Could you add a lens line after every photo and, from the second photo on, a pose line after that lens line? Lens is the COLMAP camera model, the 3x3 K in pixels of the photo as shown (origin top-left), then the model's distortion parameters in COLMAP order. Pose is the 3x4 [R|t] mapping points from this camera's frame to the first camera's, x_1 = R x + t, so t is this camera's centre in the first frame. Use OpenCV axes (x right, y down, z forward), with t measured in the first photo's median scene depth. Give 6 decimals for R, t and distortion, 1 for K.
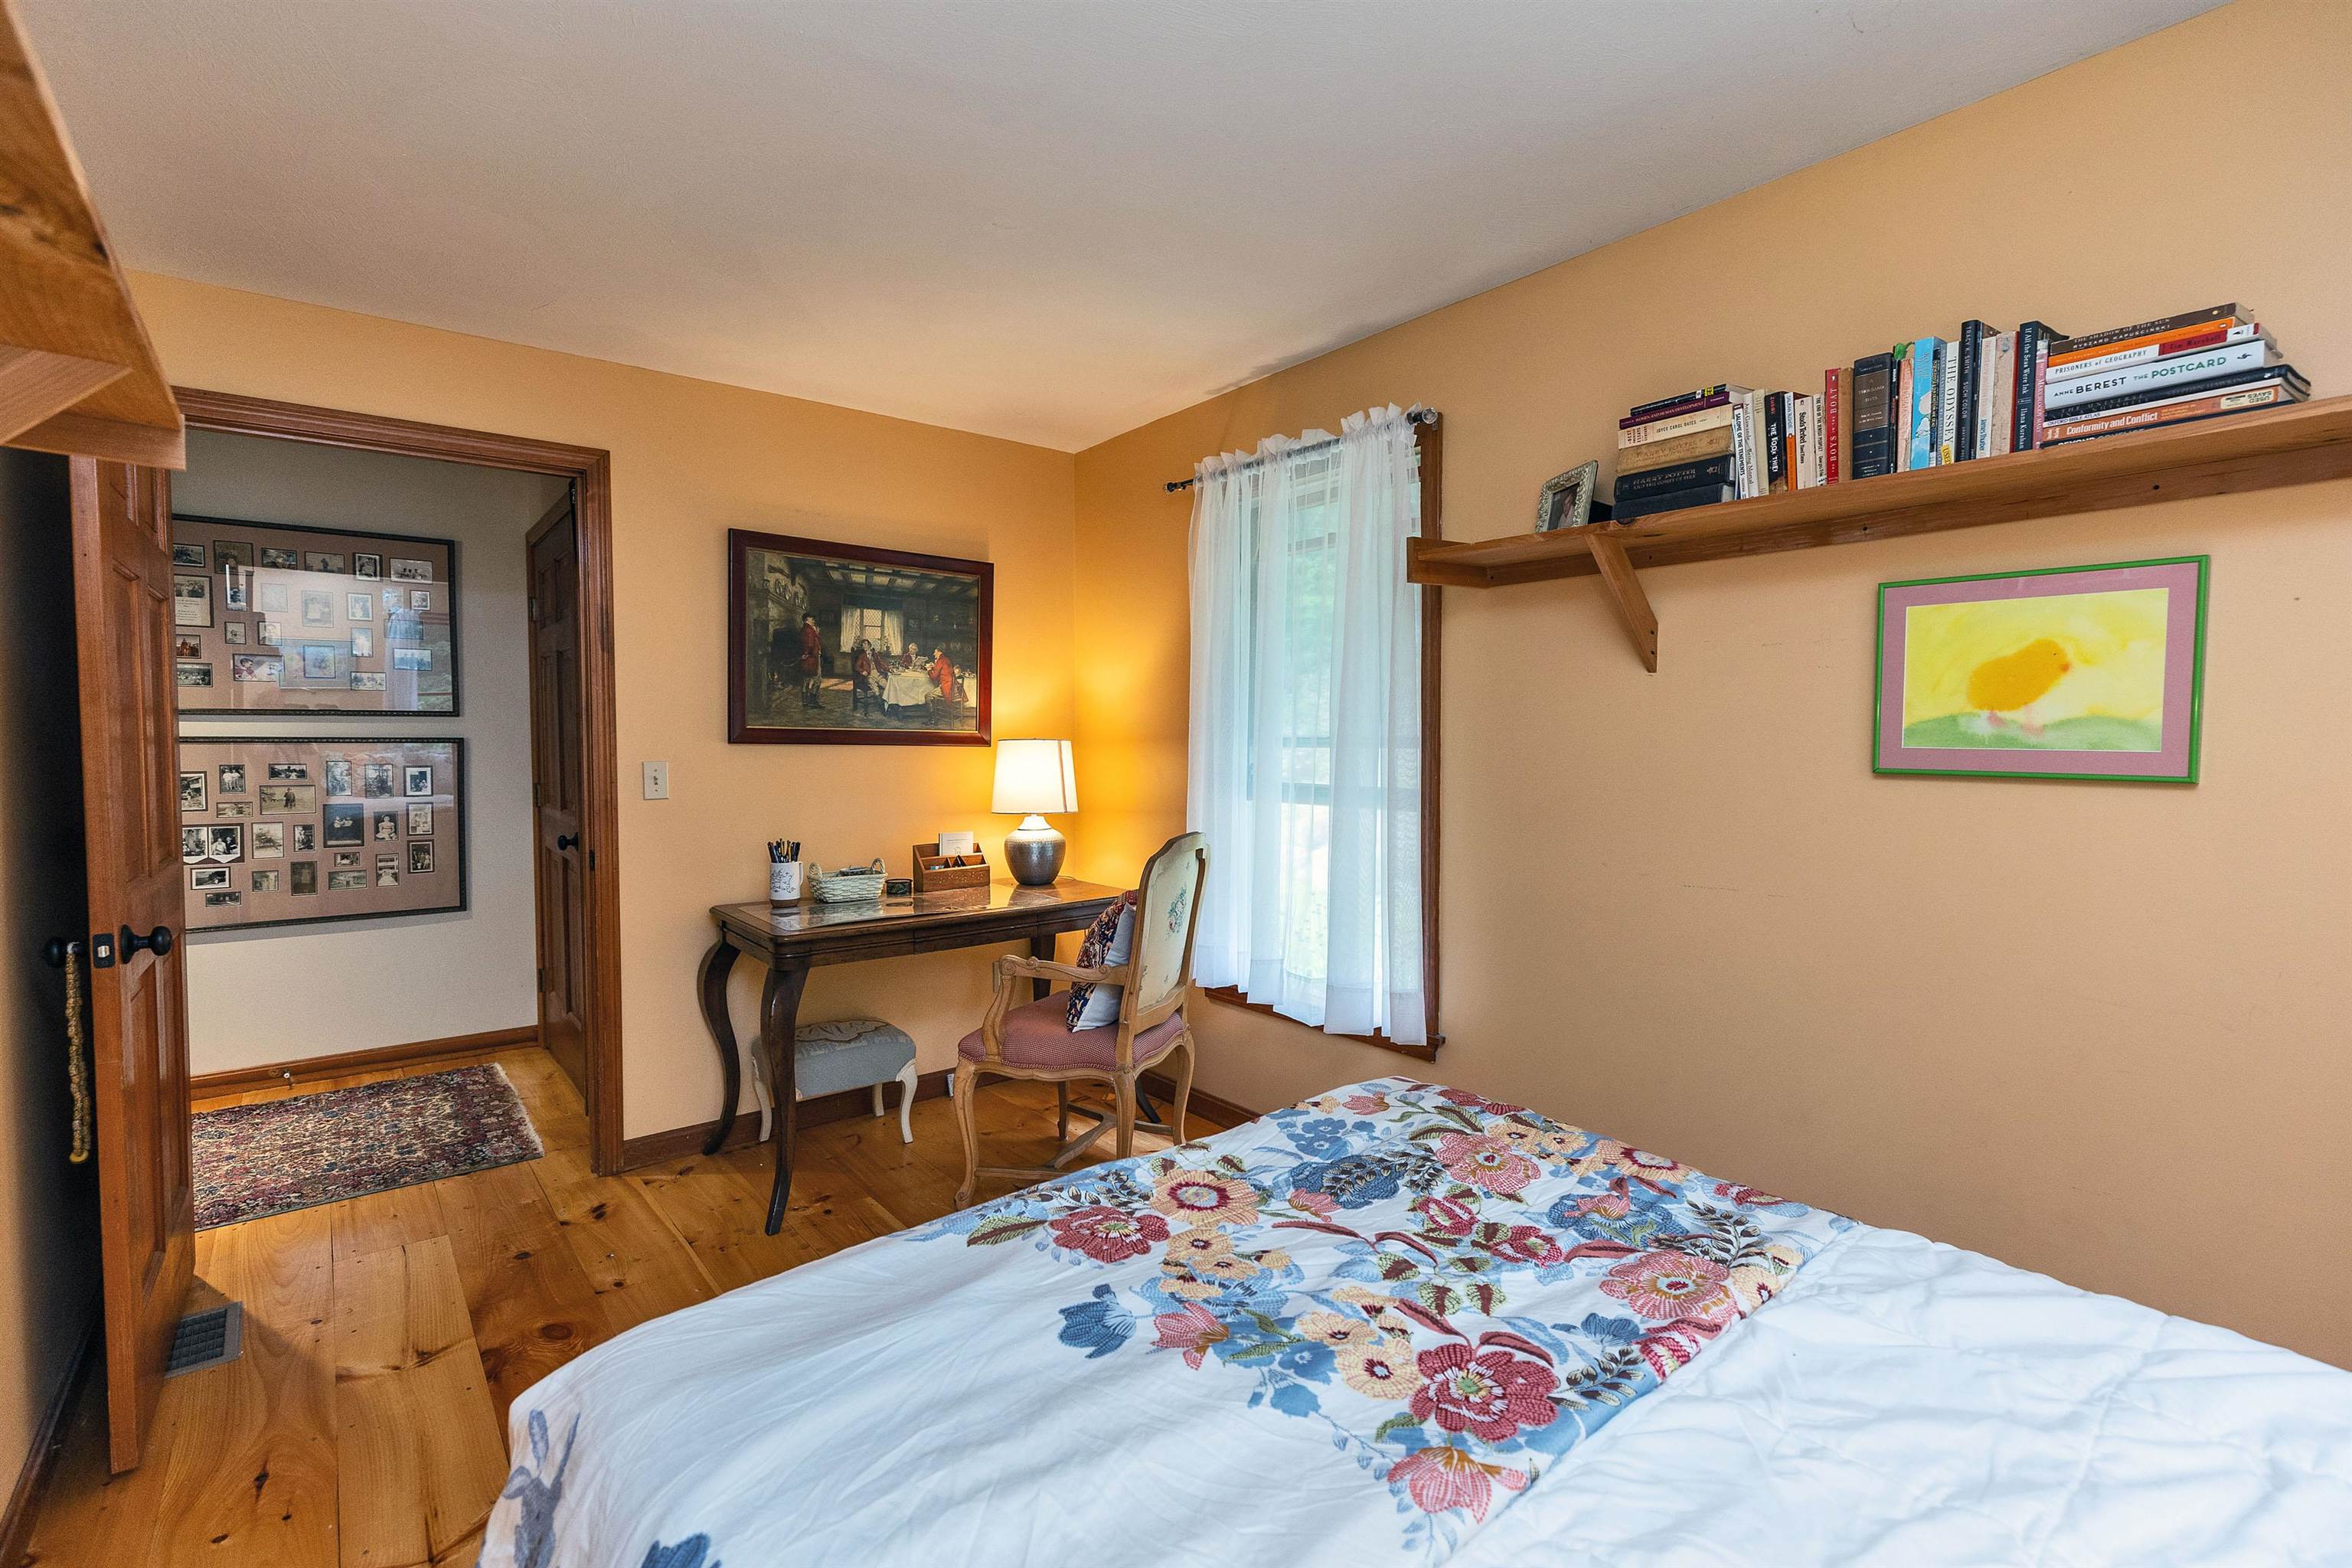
lens RADIAL K [[1052.7, 0, 1178.4], [0, 1052.7, 786.1], [0, 0, 1]] dist [0.004581, -0.000684]
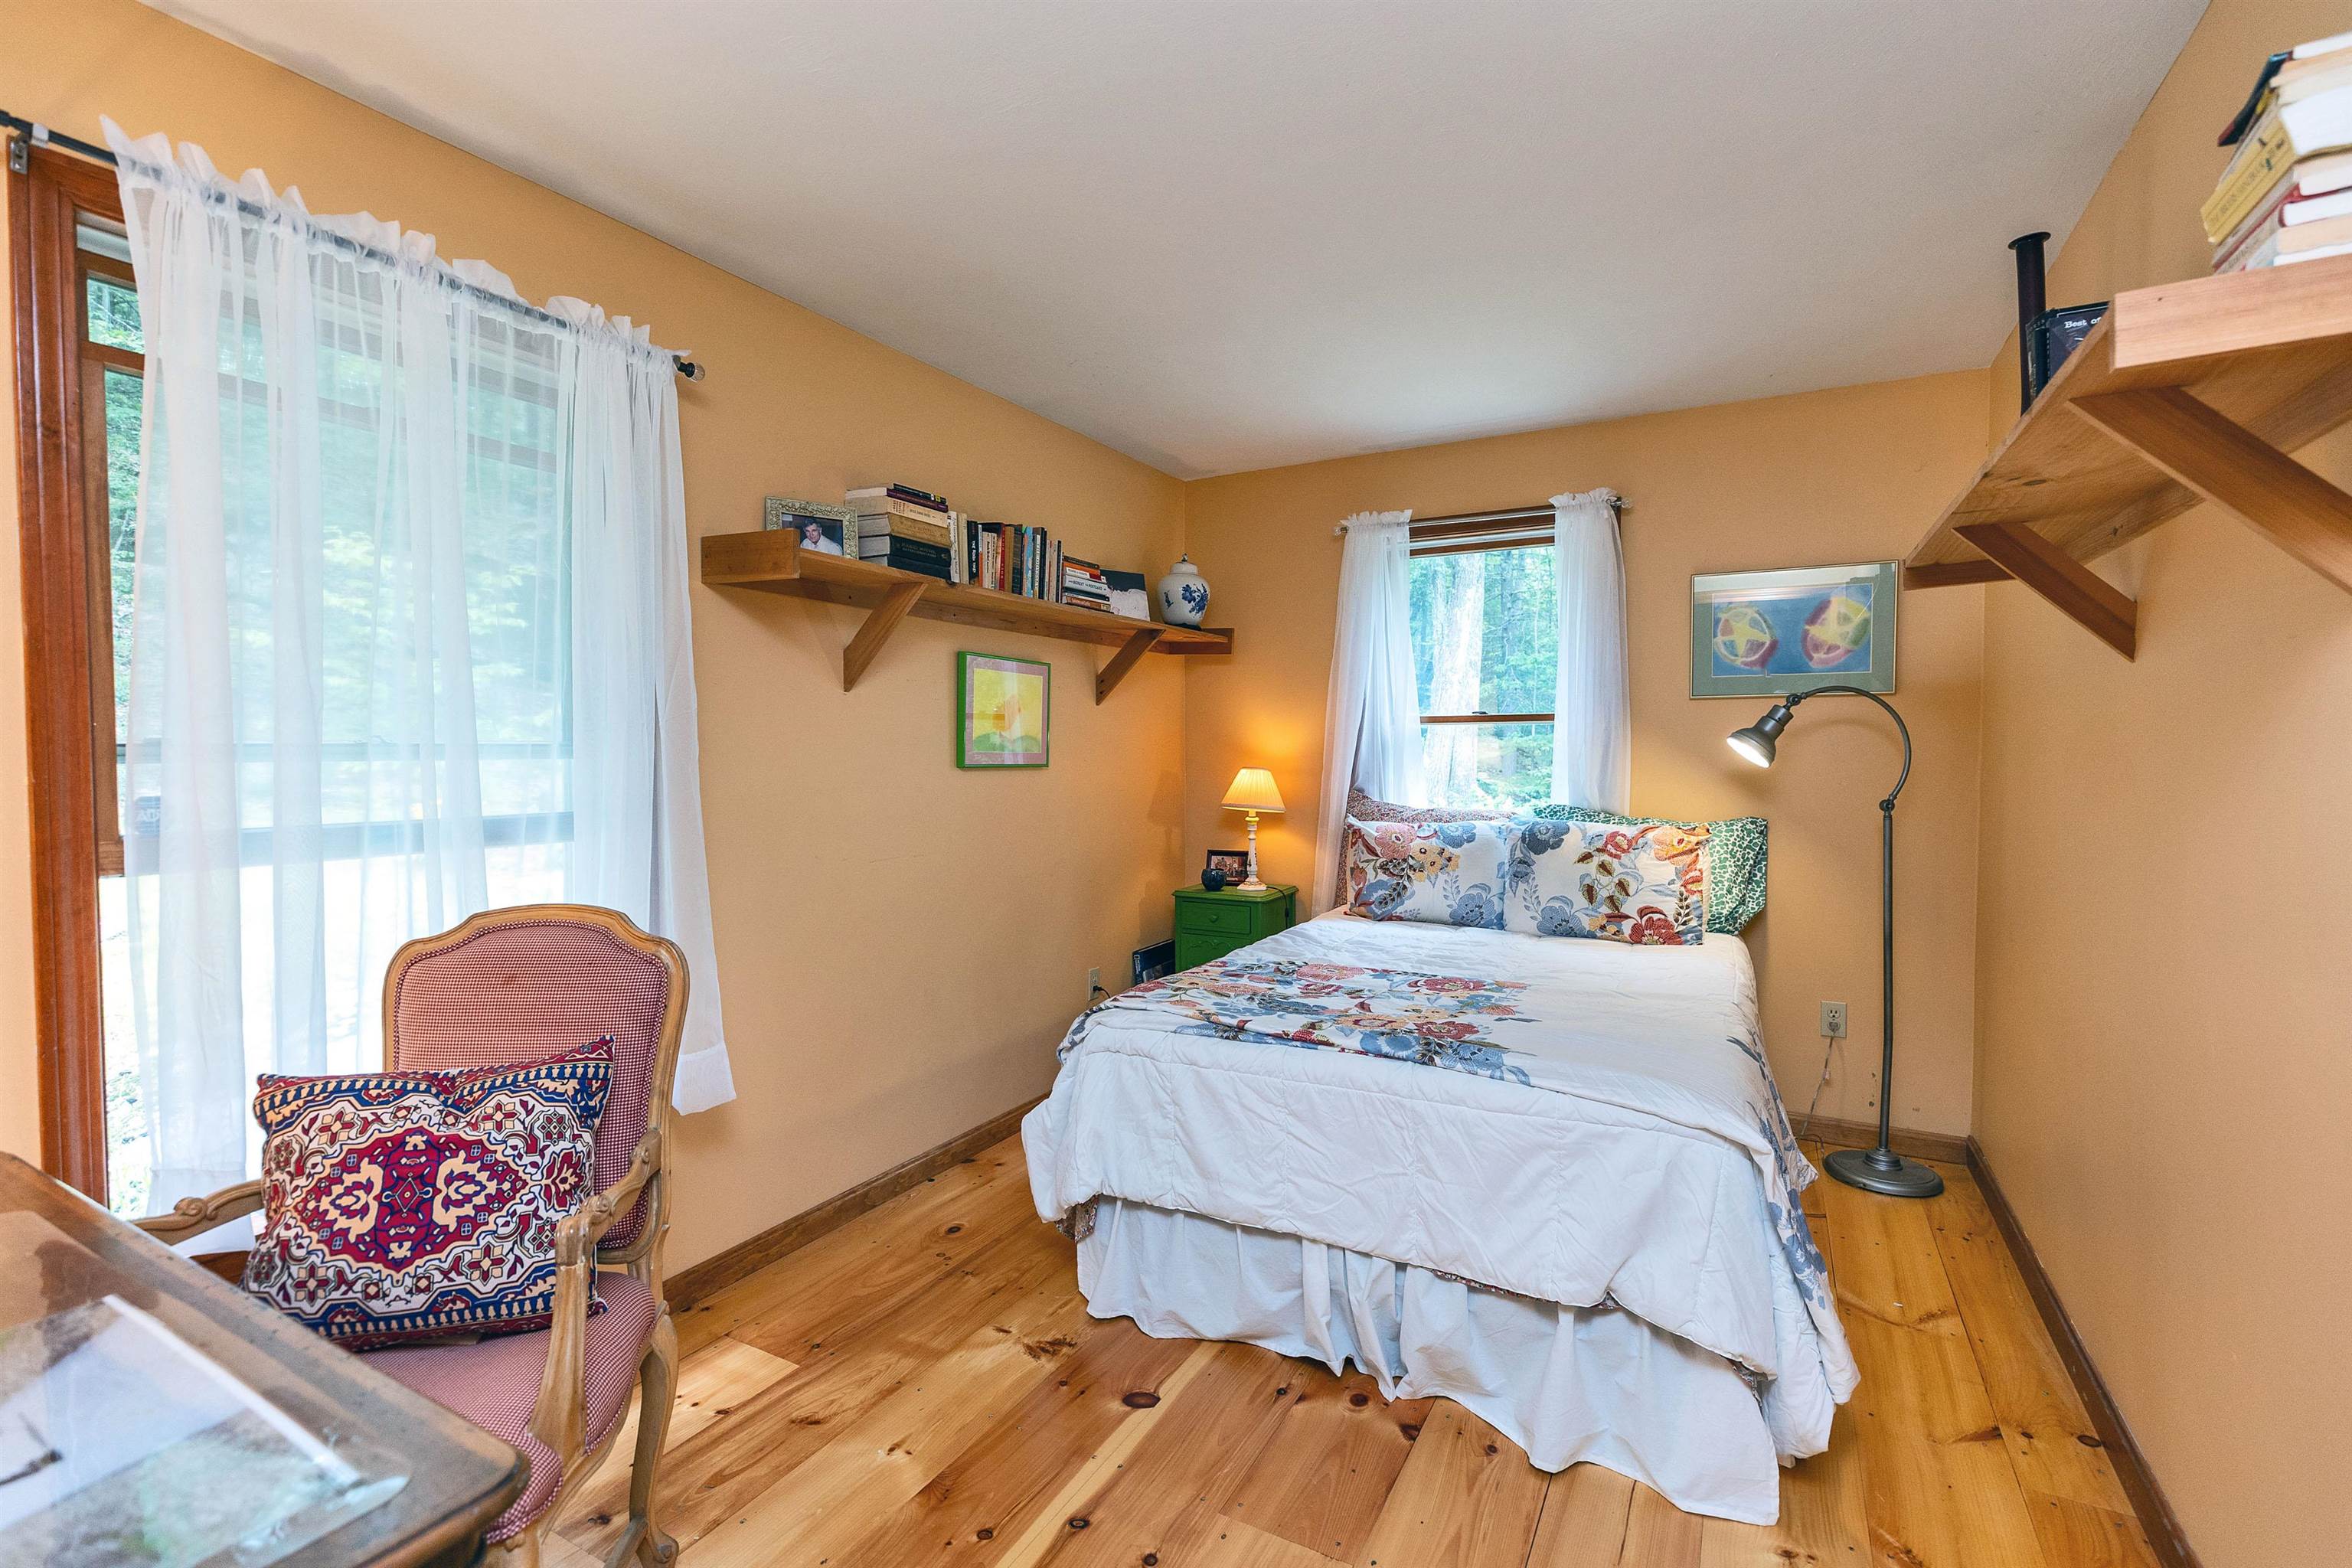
lens RADIAL K [[1052.7, 0, 1173.7], [0, 1052.7, 778.3], [0, 0, 1]] dist [0.004581, -0.000684]
pose [[-0.375284, -0.033391, 0.926308, -0.970133], [0.036671, 0.998034, 0.050834, -0.066520], [-0.926184, 0.053045, -0.373322, 1.317040]]
